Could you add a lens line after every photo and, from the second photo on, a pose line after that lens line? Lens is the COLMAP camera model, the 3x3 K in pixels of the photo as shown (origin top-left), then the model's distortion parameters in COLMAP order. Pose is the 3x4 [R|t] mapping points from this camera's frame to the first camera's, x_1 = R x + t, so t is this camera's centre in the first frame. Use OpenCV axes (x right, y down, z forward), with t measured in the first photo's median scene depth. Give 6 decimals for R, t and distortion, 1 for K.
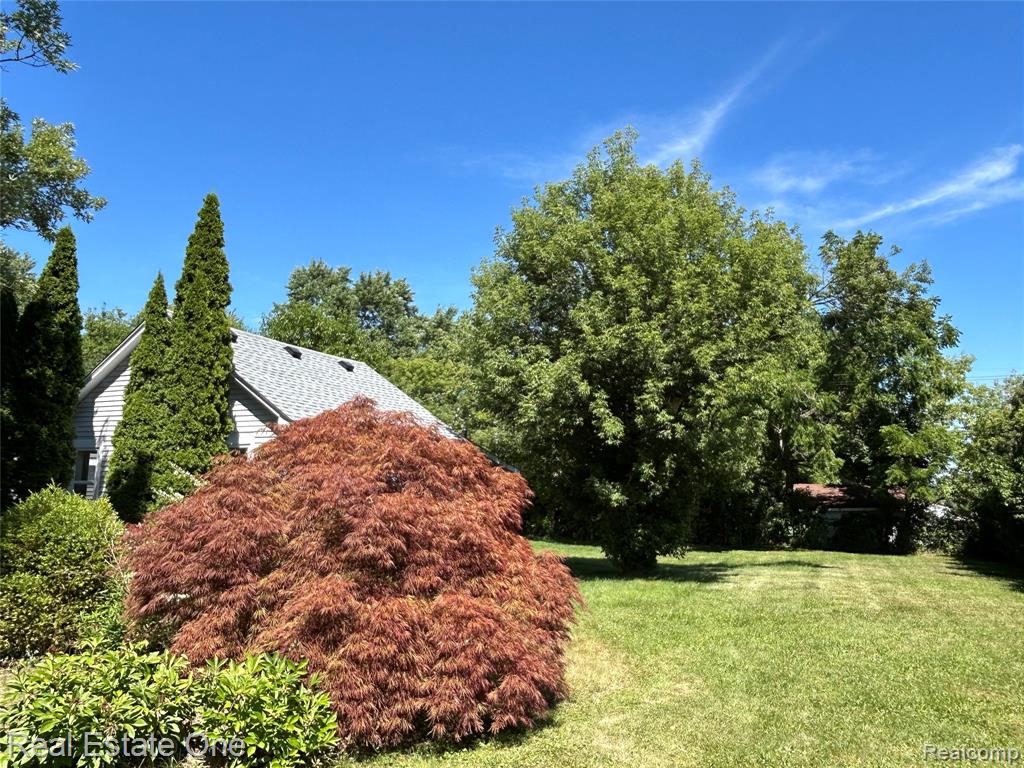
lens RADIAL K [[755.2, 0, 524.5], [0, 755.2, 383.4], [0, 0, 1]] dist [0.005513, -0.003547]
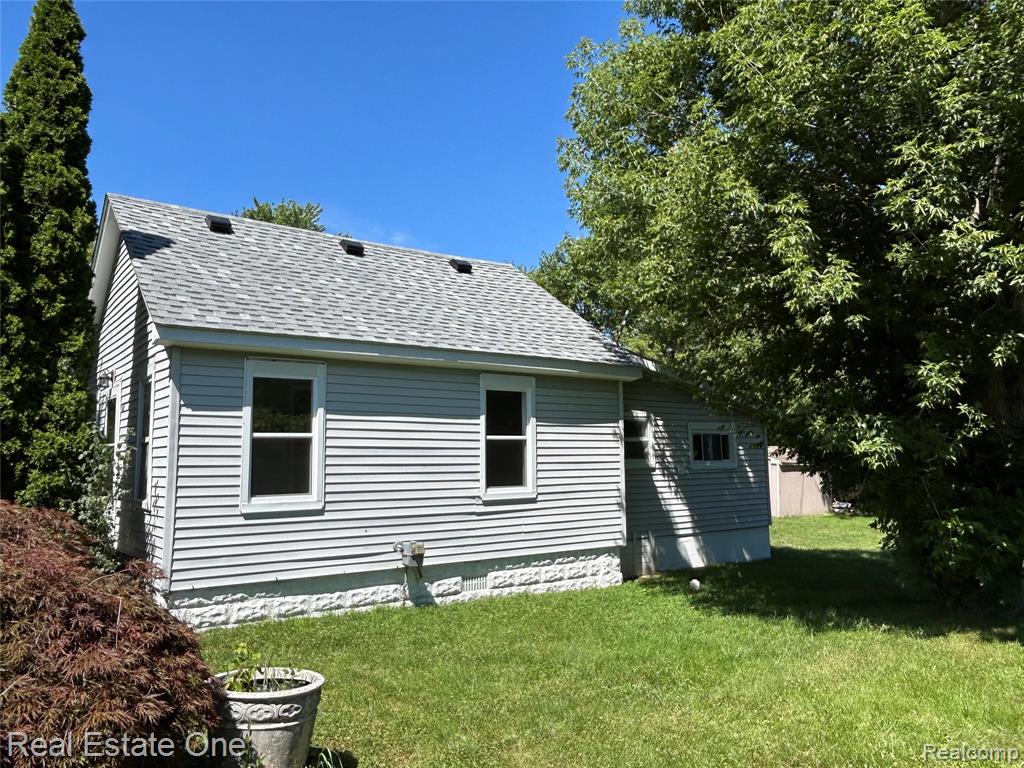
lens RADIAL K [[755.2, 0, 524.5], [0, 755.2, 383.4], [0, 0, 1]] dist [0.005513, -0.003547]
pose [[0.866109, -0.068240, -0.495176, 0.173355], [0.090089, 0.995726, 0.020353, 0.090227], [0.491671, -0.062238, 0.868554, 0.547350]]
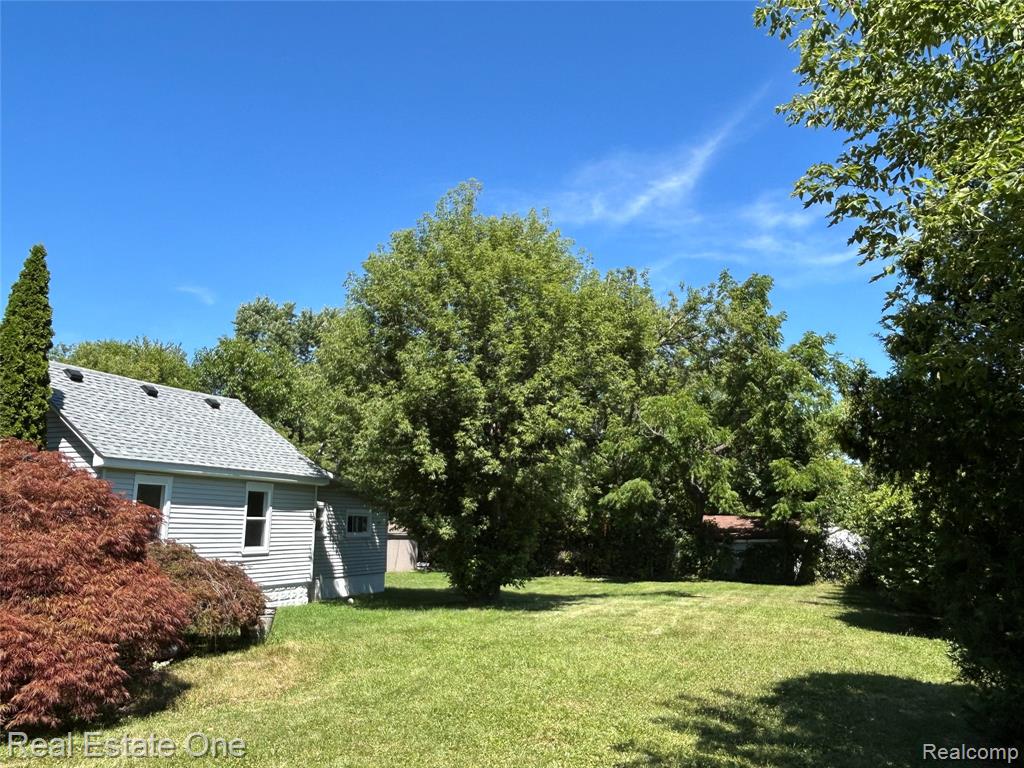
lens RADIAL K [[755.3, 0, 533.8], [0, 755.3, 385.8], [0, 0, 1]] dist [-0.008286, -0.006863]
pose [[0.999792, 0.001276, 0.020360, 0.232440], [-0.000470, 0.999217, -0.039568, -0.007836], [-0.020395, 0.039550, 0.999009, -0.062271]]
